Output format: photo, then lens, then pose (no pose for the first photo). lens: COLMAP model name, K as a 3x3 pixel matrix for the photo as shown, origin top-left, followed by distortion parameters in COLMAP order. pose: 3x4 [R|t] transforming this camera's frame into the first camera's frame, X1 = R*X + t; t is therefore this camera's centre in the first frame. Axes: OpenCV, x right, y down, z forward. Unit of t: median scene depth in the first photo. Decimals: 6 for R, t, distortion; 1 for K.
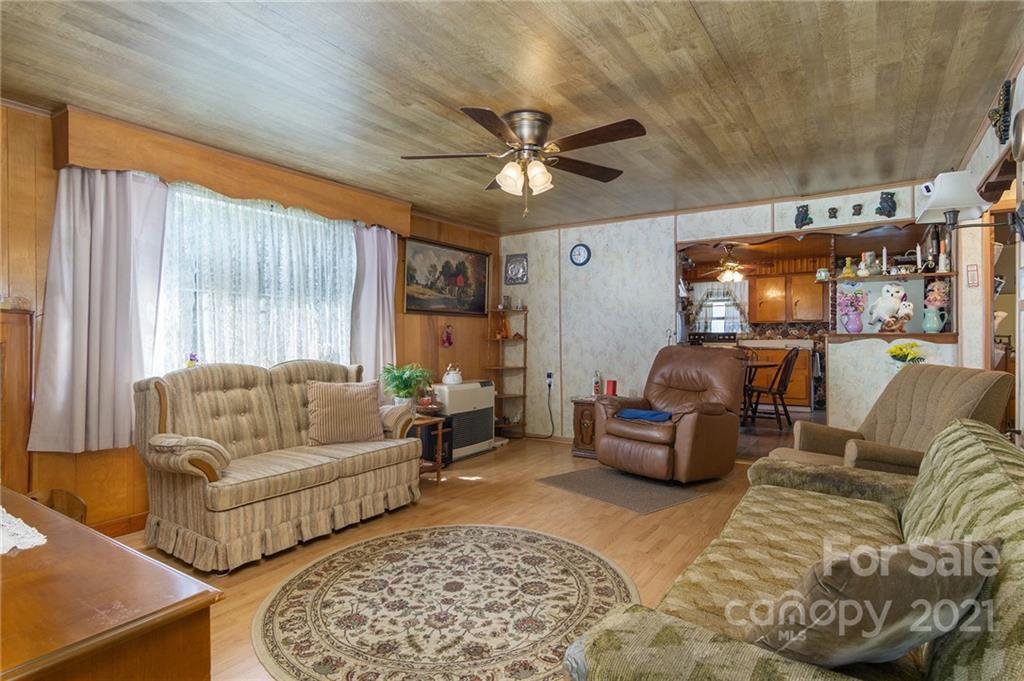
lens RADIAL K [[545.1, 0, 513.2], [0, 545.1, 336.4], [0, 0, 1]] dist [0.003408, 0.000294]
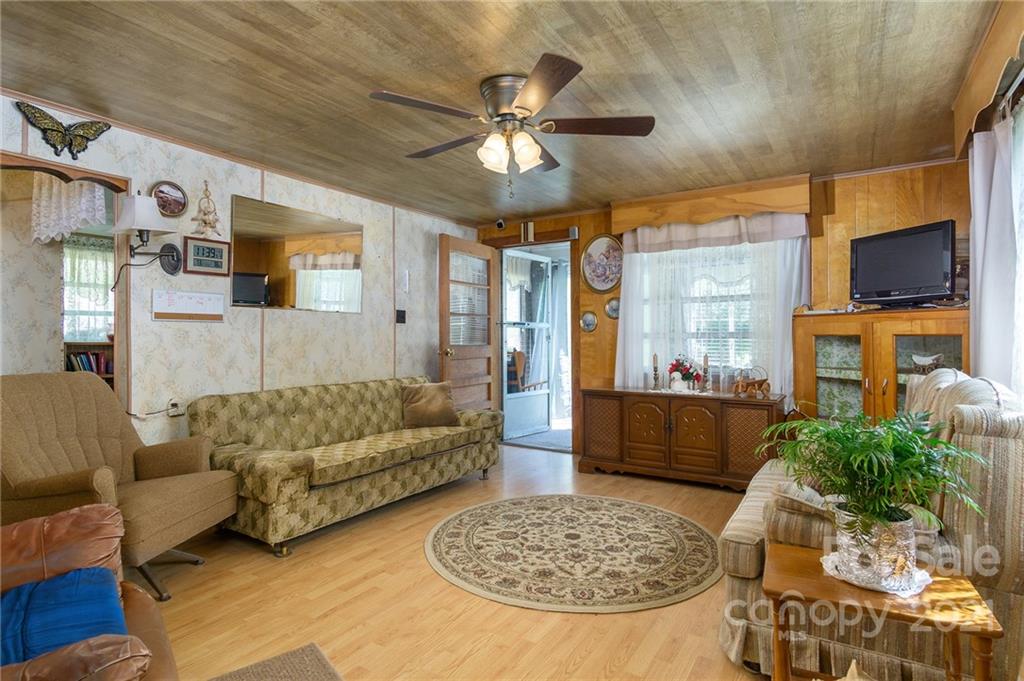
lens RADIAL K [[545.1, 0, 511.0], [0, 545.1, 329.7], [0, 0, 1]] dist [0.003408, 0.000294]
pose [[-0.999769, 0.013009, -0.017094, 0.042021], [0.013249, 0.999815, -0.013960, 0.002006], [0.016909, -0.014183, -0.999756, 2.025975]]
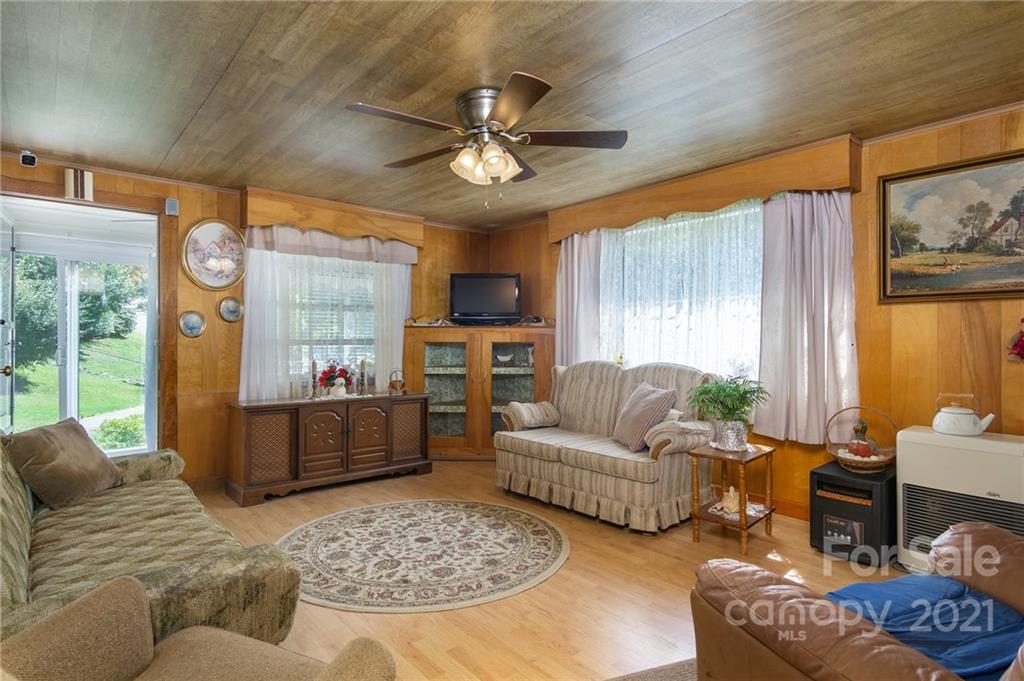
lens RADIAL K [[545.1, 0, 513.5], [0, 545.1, 339.1], [0, 0, 1]] dist [0.003408, 0.000294]
pose [[-0.275296, 0.004562, -0.961349, 0.944925], [0.003780, 0.999986, 0.003663, -0.010153], [0.961352, -0.002625, -0.275309, 1.396541]]
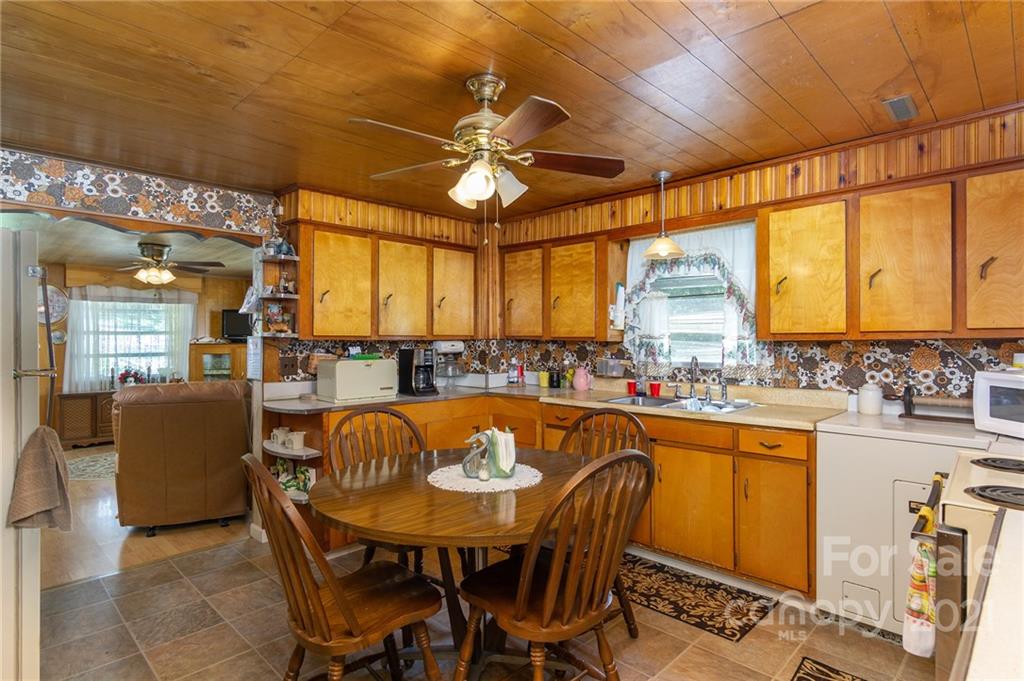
lens RADIAL K [[545.1, 0, 513.9], [0, 545.1, 339.6], [0, 0, 1]] dist [0.003408, 0.000294]
pose [[-0.189588, 0.009675, -0.981816, 1.793632], [0.008534, 0.999930, 0.008206, -0.082411], [0.981827, -0.006823, -0.189657, 2.797013]]
